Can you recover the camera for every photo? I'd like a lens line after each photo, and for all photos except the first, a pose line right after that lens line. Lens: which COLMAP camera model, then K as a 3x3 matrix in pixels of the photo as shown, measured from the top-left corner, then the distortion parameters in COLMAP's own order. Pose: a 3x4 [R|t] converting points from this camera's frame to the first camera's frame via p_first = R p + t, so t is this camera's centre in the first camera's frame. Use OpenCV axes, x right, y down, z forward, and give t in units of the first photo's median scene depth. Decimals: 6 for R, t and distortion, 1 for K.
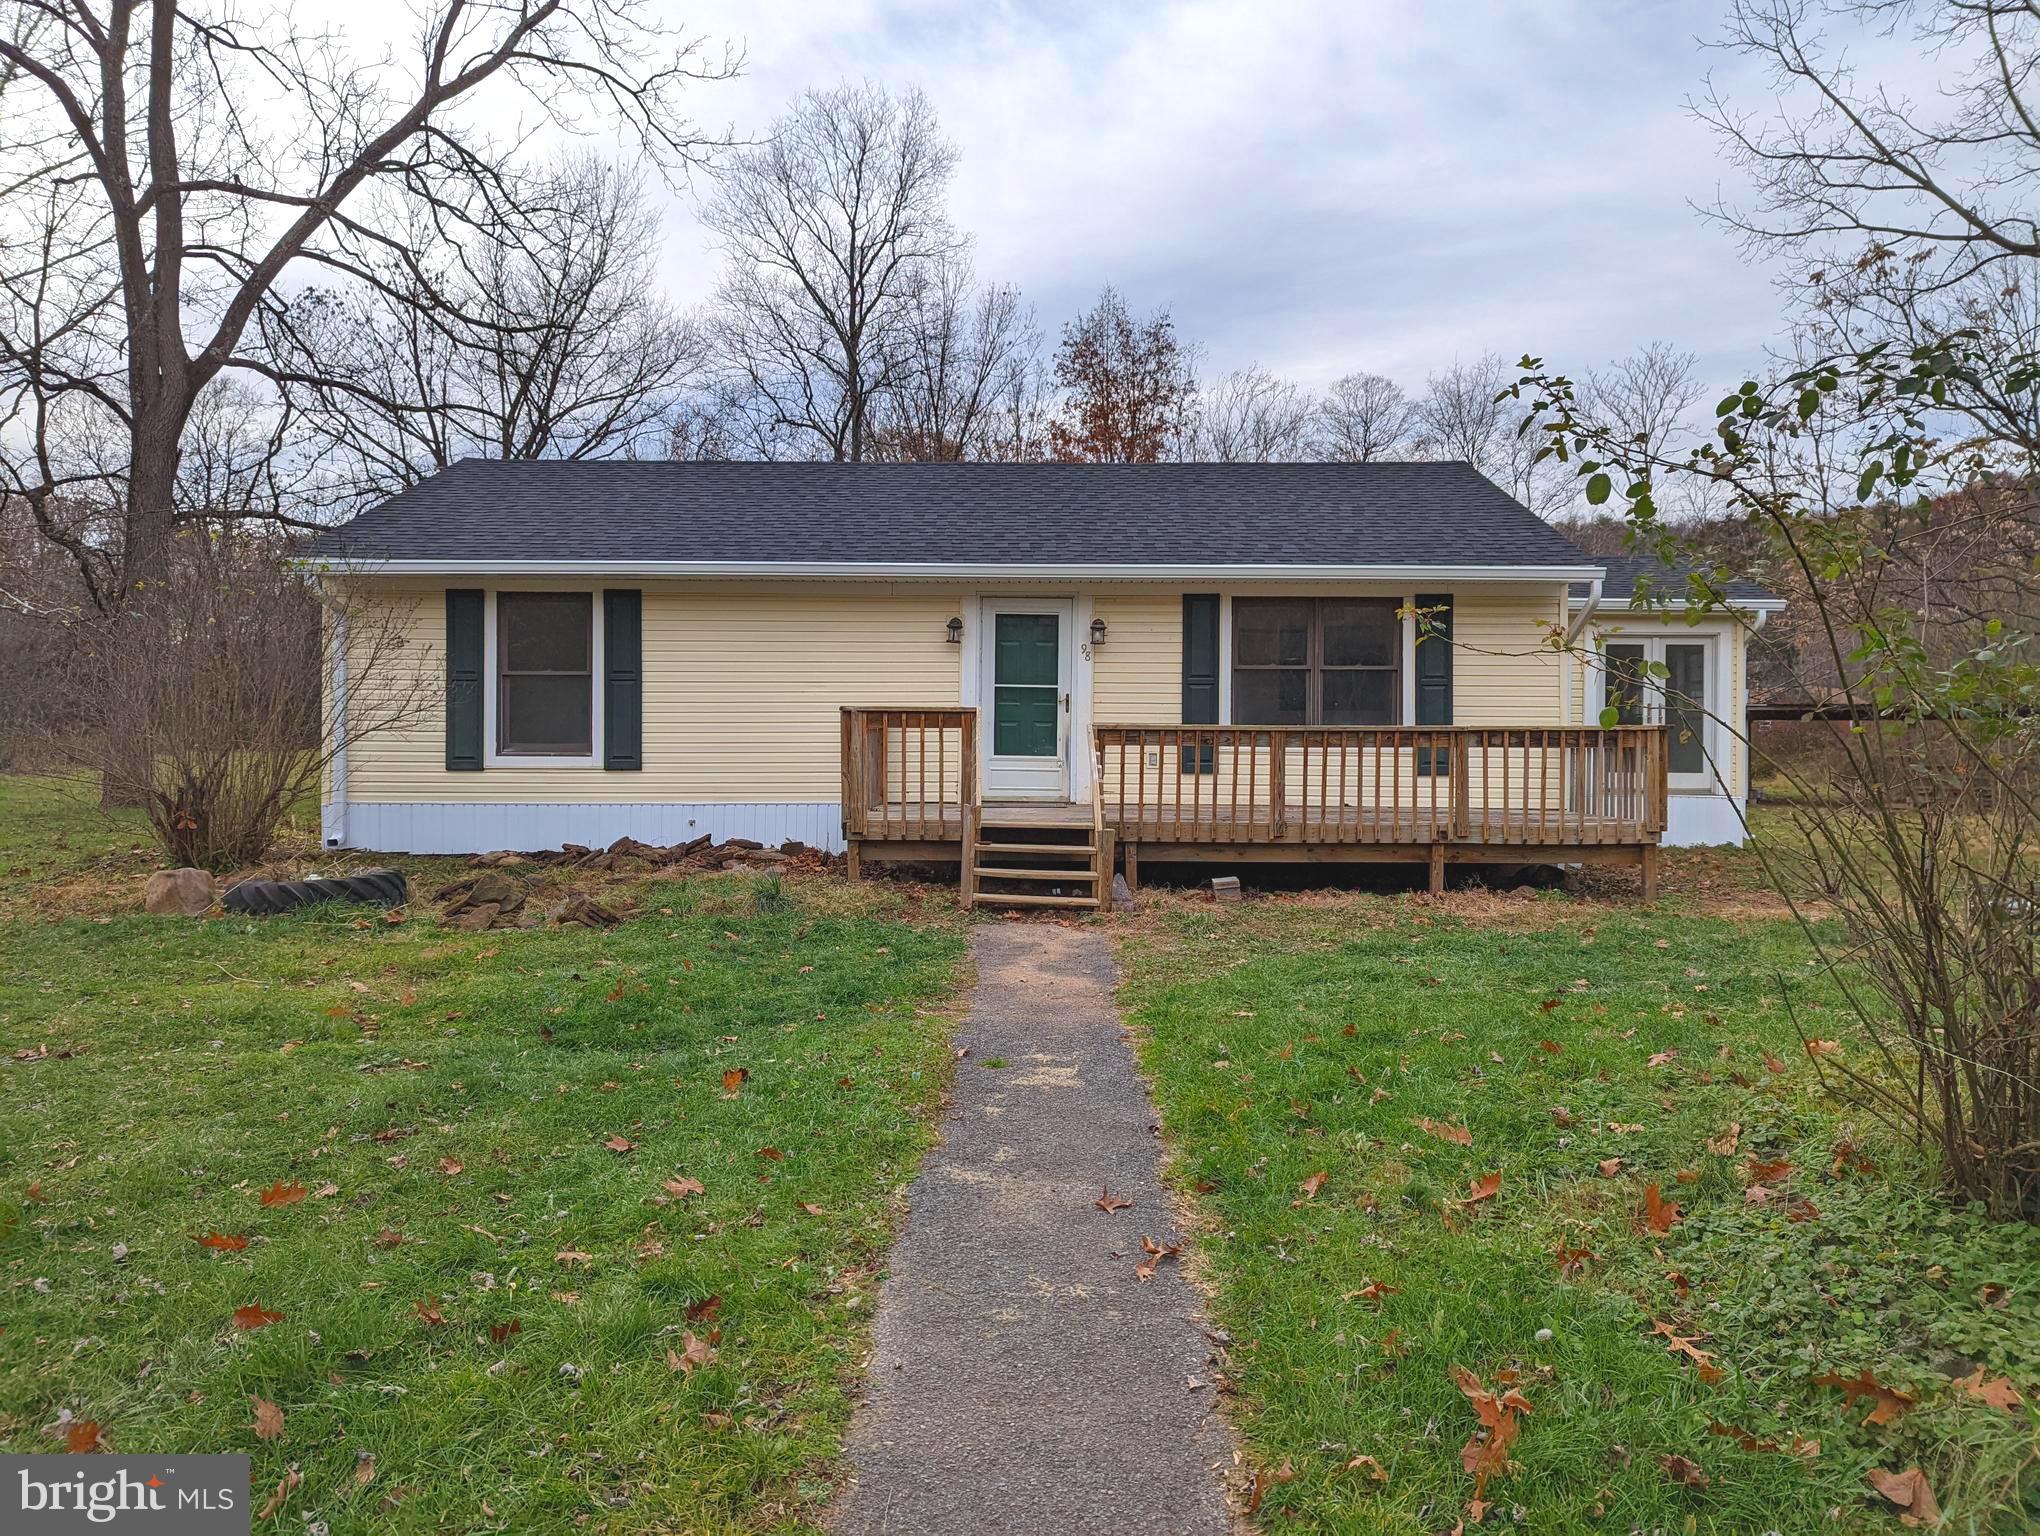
lens RADIAL K [[1437.8, 0, 1026.6], [0, 1437.8, 728.6], [0, 0, 1]] dist [0.084513, -0.090763]
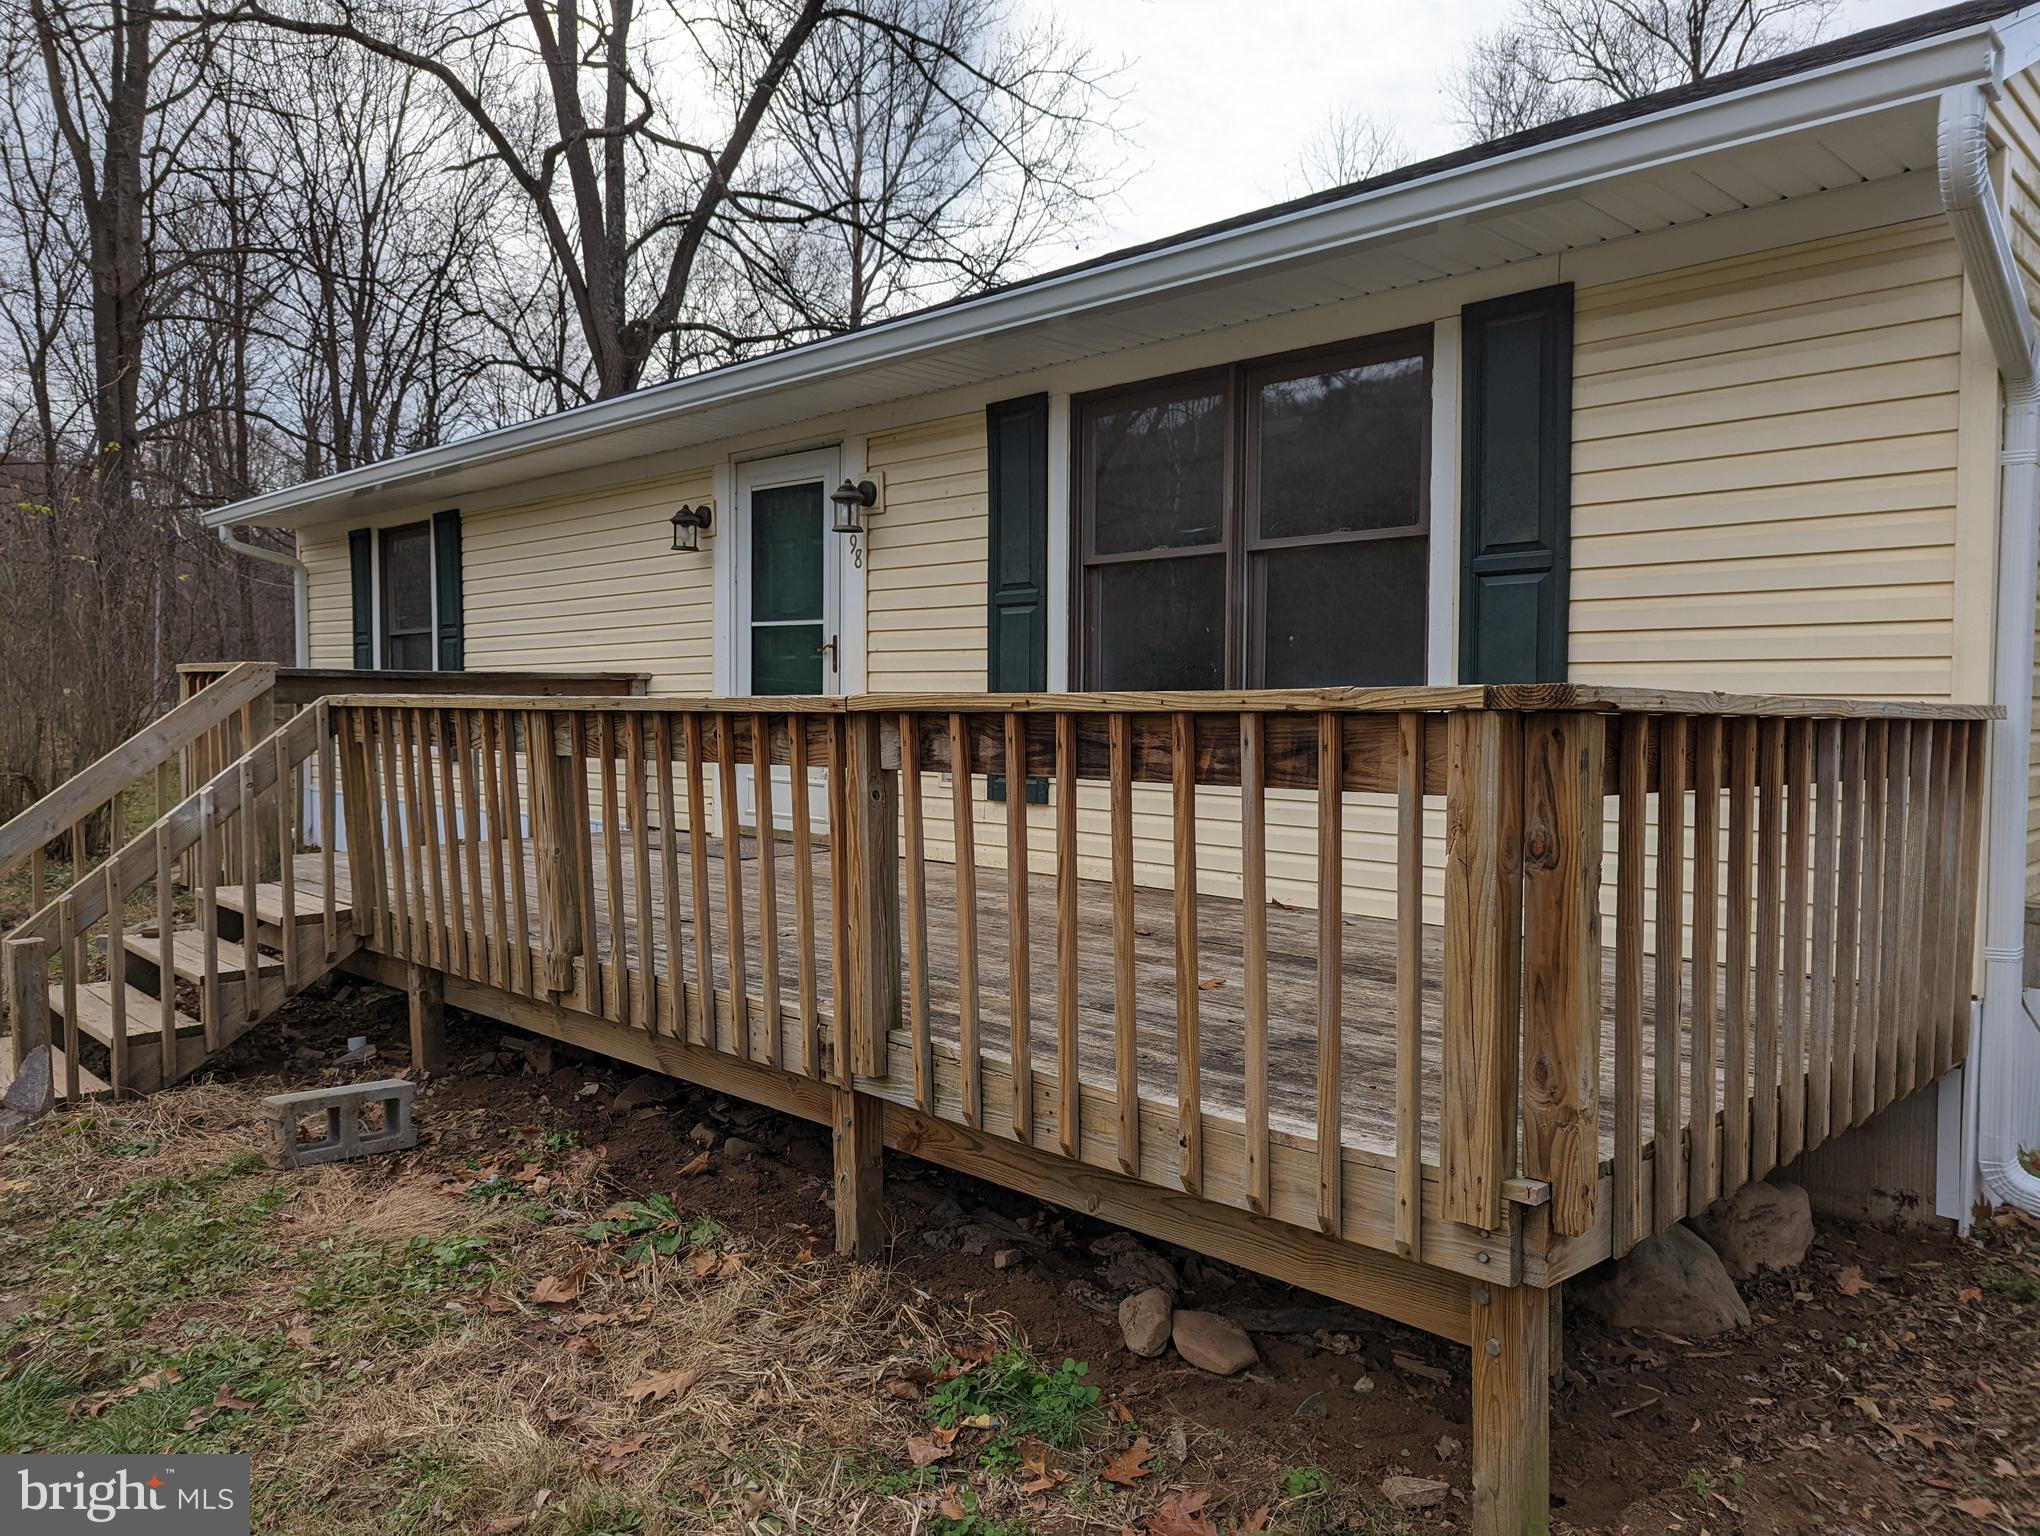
lens RADIAL K [[1420.2, 0, 1023.5], [0, 1420.2, 761.7], [0, 0, 1]] dist [0.069469, -0.062277]
pose [[0.687203, 0.030525, -0.725824, 0.448727], [0.002114, 0.999029, 0.044016, -0.001102], [0.726463, -0.031782, 0.686471, 0.696166]]
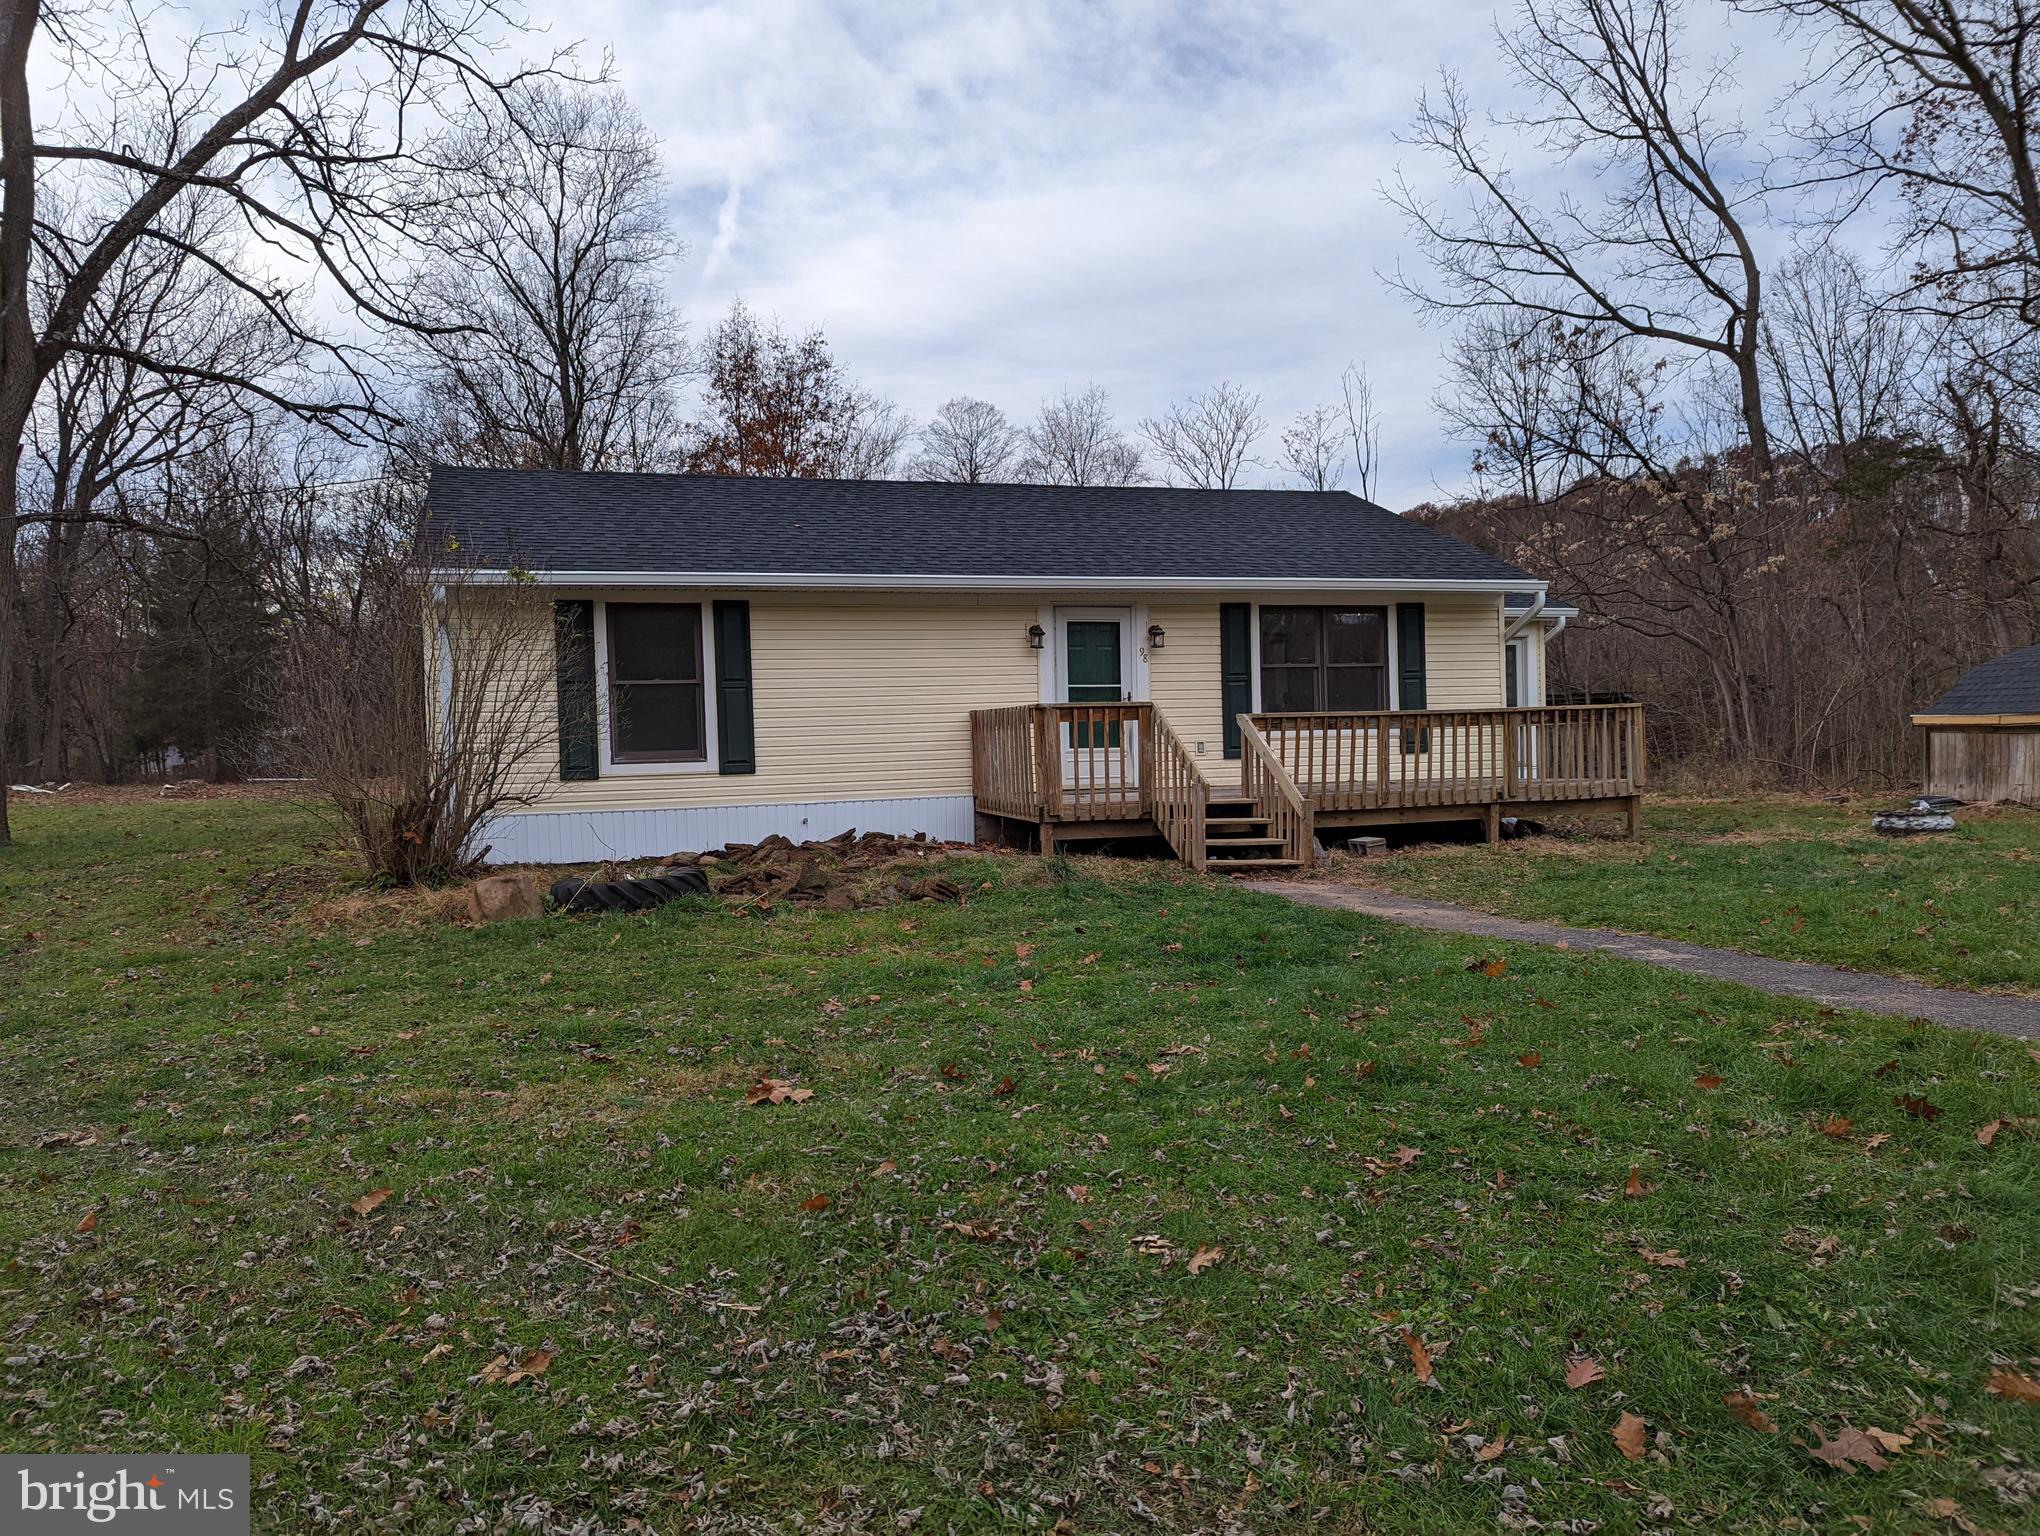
lens RADIAL K [[1420.2, 0, 1023.5], [0, 1420.2, 761.7], [0, 0, 1]] dist [0.069469, -0.062277]
pose [[0.951959, -0.035204, 0.304194, -0.393711], [0.030587, 0.999333, 0.019931, 0.005937], [-0.304693, -0.009669, 0.952402, -0.040069]]
